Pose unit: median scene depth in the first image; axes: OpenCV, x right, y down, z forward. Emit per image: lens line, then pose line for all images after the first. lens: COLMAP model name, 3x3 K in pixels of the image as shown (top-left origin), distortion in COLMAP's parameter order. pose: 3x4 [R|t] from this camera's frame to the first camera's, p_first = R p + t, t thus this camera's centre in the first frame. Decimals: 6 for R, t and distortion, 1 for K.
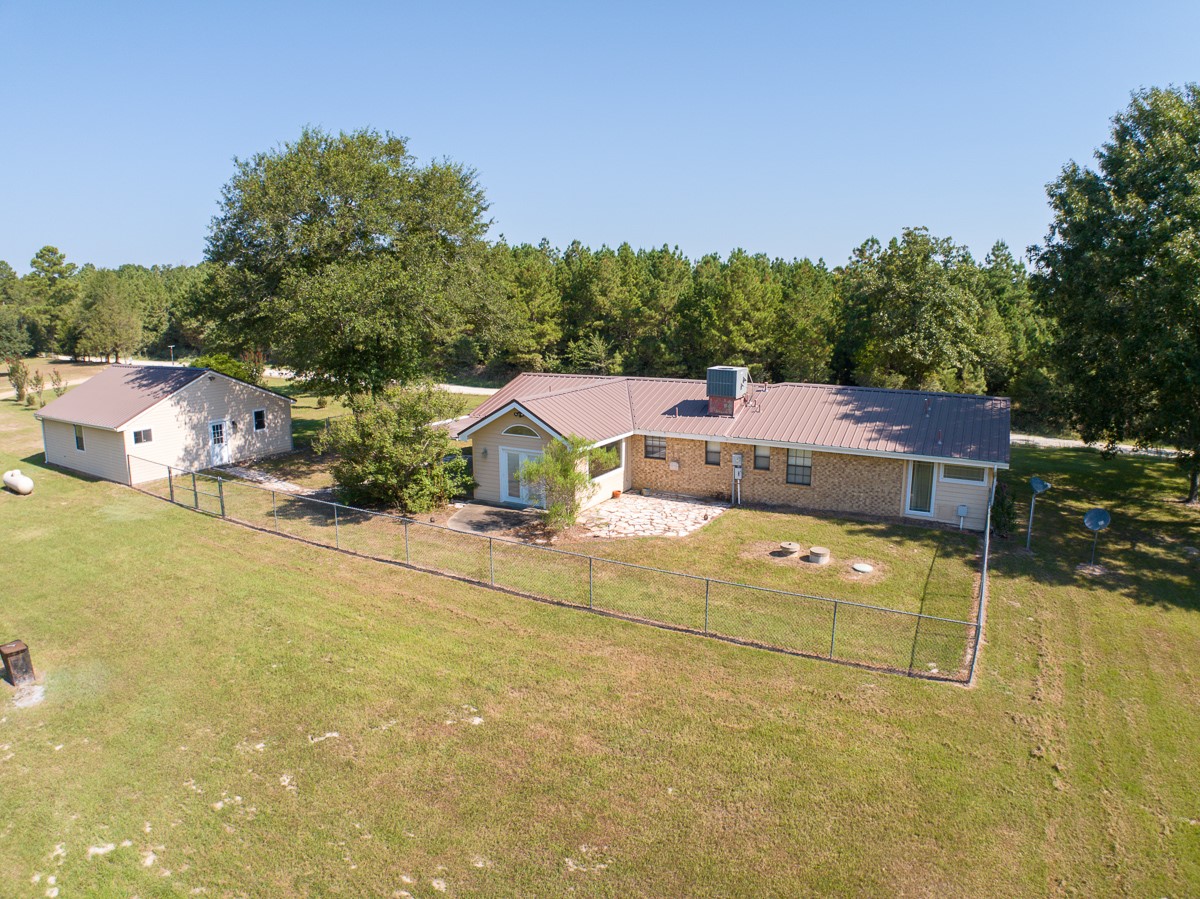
lens RADIAL K [[740.7, 0, 605.0], [0, 740.7, 440.6], [0, 0, 1]] dist [-0.209870, 0.036508]
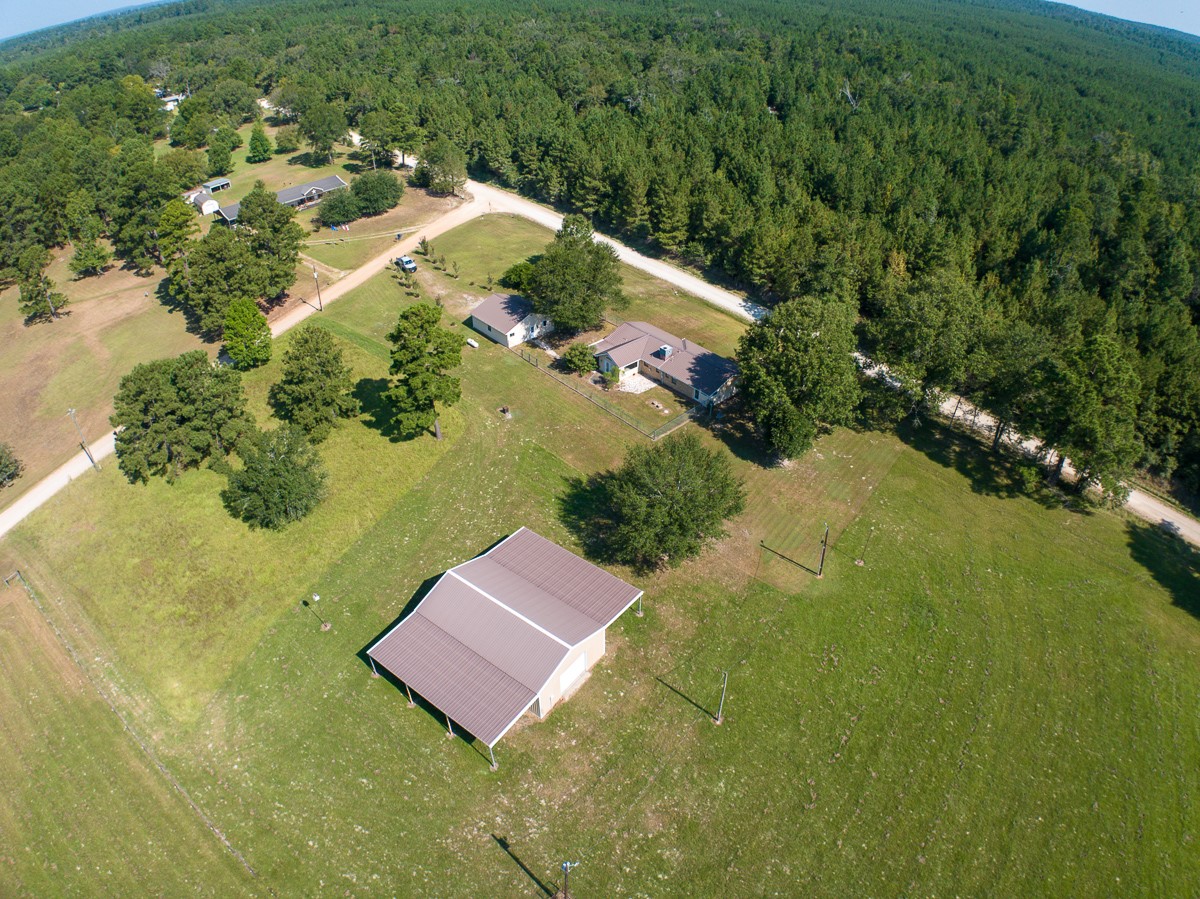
lens RADIAL K [[740.7, 0, 598.7], [0, 740.7, 445.2], [0, 0, 1]] dist [-0.209870, 0.036508]
pose [[0.935995, 0.204841, -0.286275, 1.042792], [-0.058629, 0.892608, 0.447006, -1.334677], [0.347096, -0.401611, 0.847486, -2.533319]]
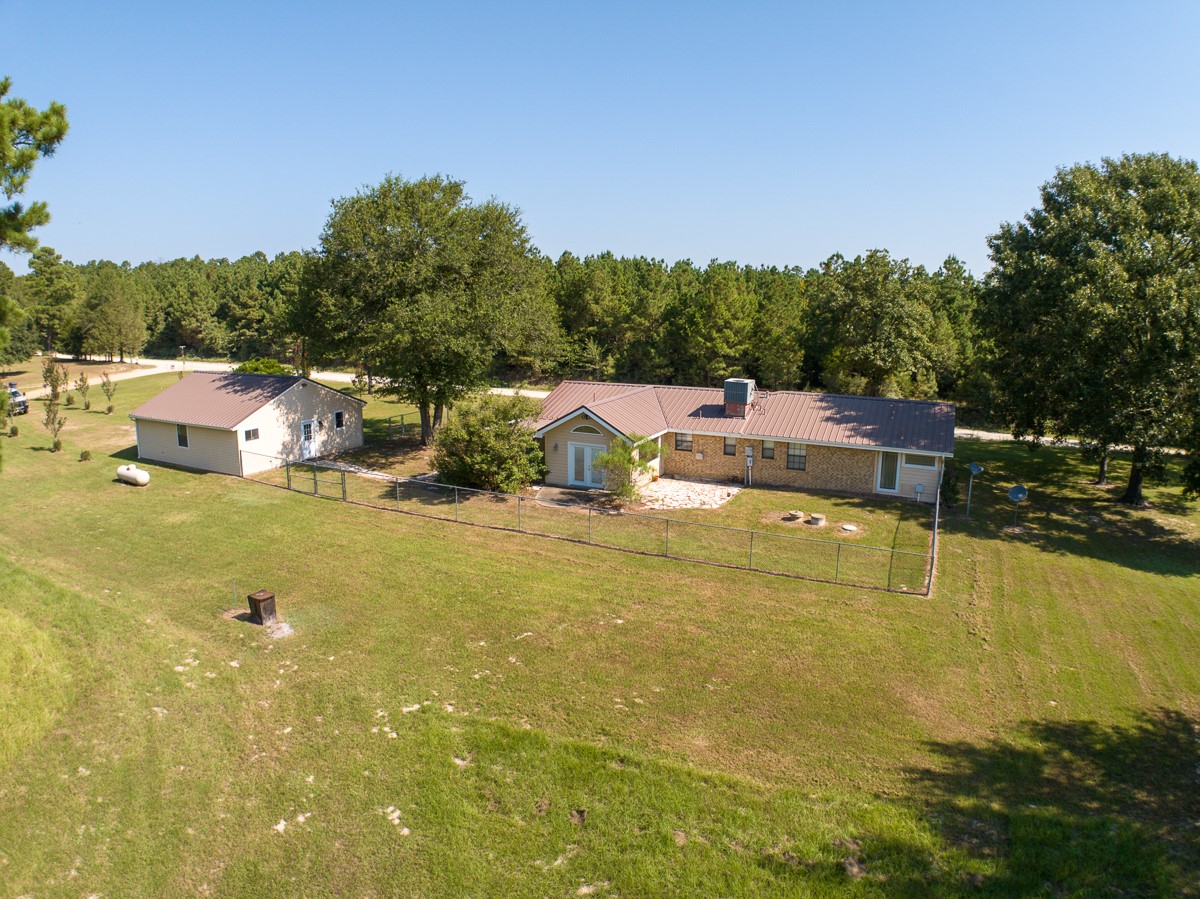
lens RADIAL K [[740.7, 0, 602.1], [0, 740.7, 443.5], [0, 0, 1]] dist [-0.209870, 0.036508]
pose [[0.998310, -0.003720, 0.058002, -0.154279], [0.002903, 0.999895, 0.014175, -0.006713], [-0.058049, -0.013983, 0.998216, -0.284898]]
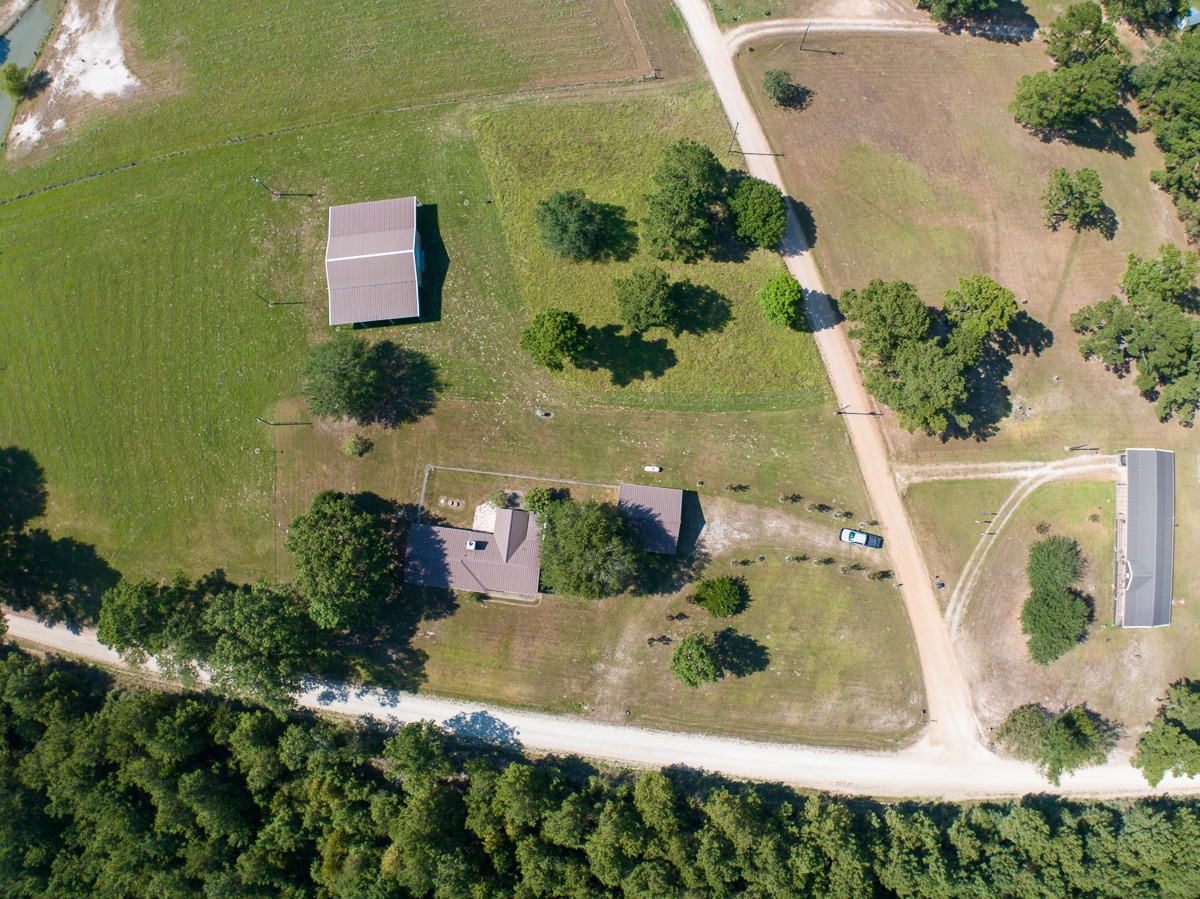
lens RADIAL K [[740.7, 0, 603.0], [0, 740.7, 445.0], [0, 0, 1]] dist [-0.209870, 0.036508]
pose [[-0.932364, 0.359174, -0.041118, -0.561601], [-0.067144, -0.060282, 0.995921, -4.259851], [0.355230, 0.931322, 0.080321, 0.432429]]
